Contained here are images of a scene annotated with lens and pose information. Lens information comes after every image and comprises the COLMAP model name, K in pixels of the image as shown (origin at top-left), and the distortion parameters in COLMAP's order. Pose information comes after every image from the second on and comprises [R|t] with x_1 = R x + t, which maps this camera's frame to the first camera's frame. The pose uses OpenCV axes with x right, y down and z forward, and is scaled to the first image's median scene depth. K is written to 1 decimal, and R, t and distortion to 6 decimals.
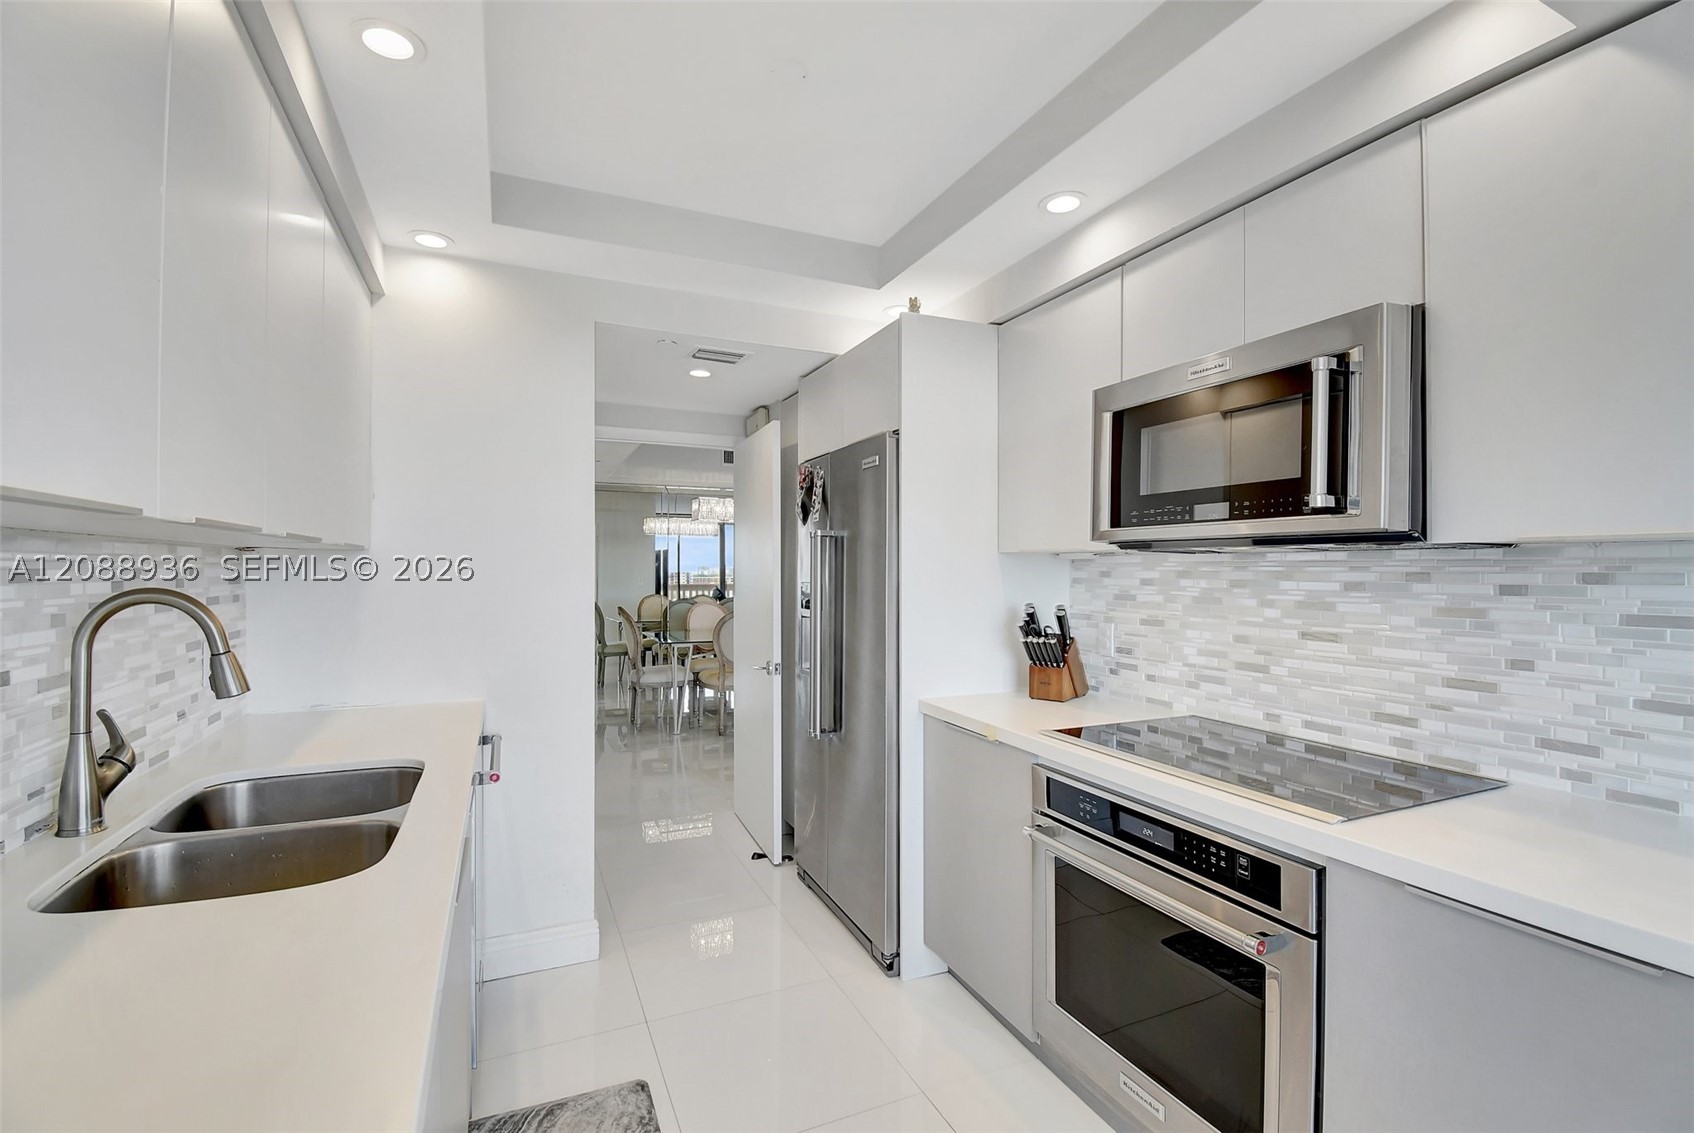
lens RADIAL K [[750.7, 0, 842.5], [0, 750.7, 572.5], [0, 0, 1]] dist [0.022682, -0.000454]
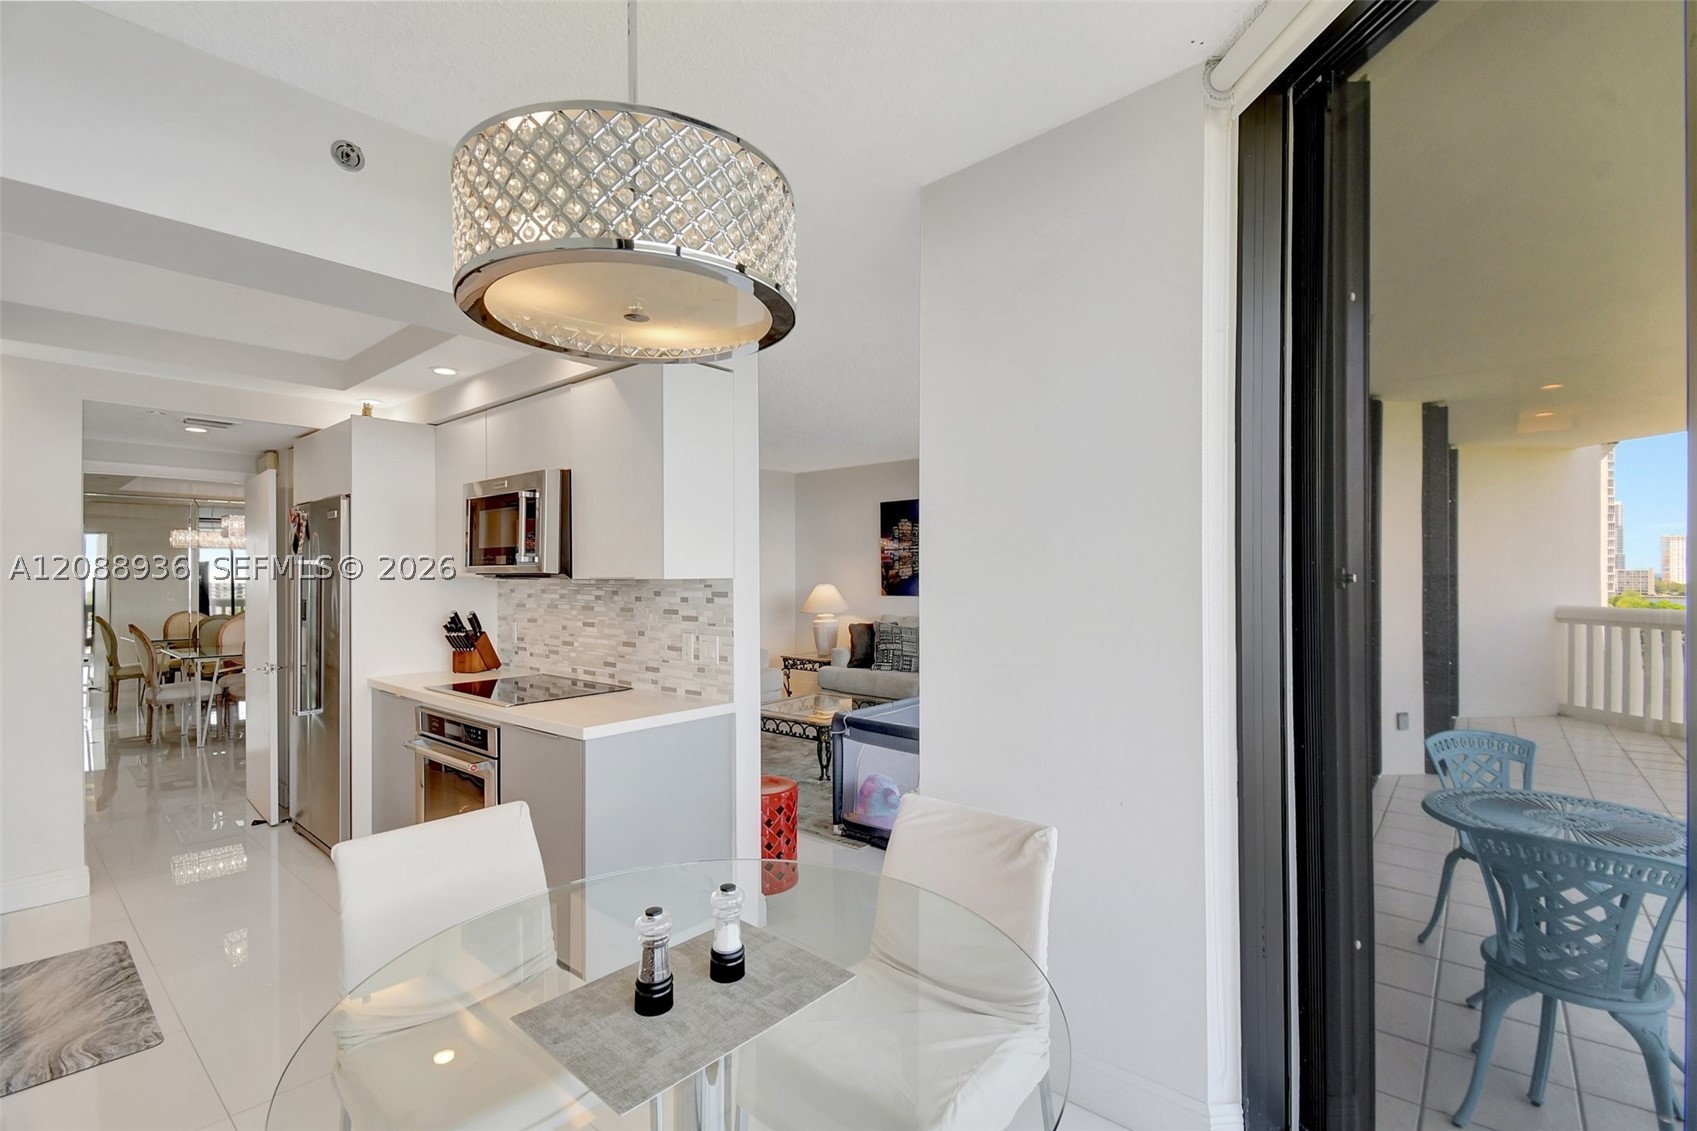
lens RADIAL K [[759.6, 0, 858.9], [0, 759.6, 569.7], [0, 0, 1]] dist [0.001581, -0.002142]
pose [[0.899336, 0.000464, 0.437258, 0.325275], [0.005553, 0.999907, -0.012482, -0.018626], [-0.437223, 0.013653, 0.899250, -0.776689]]
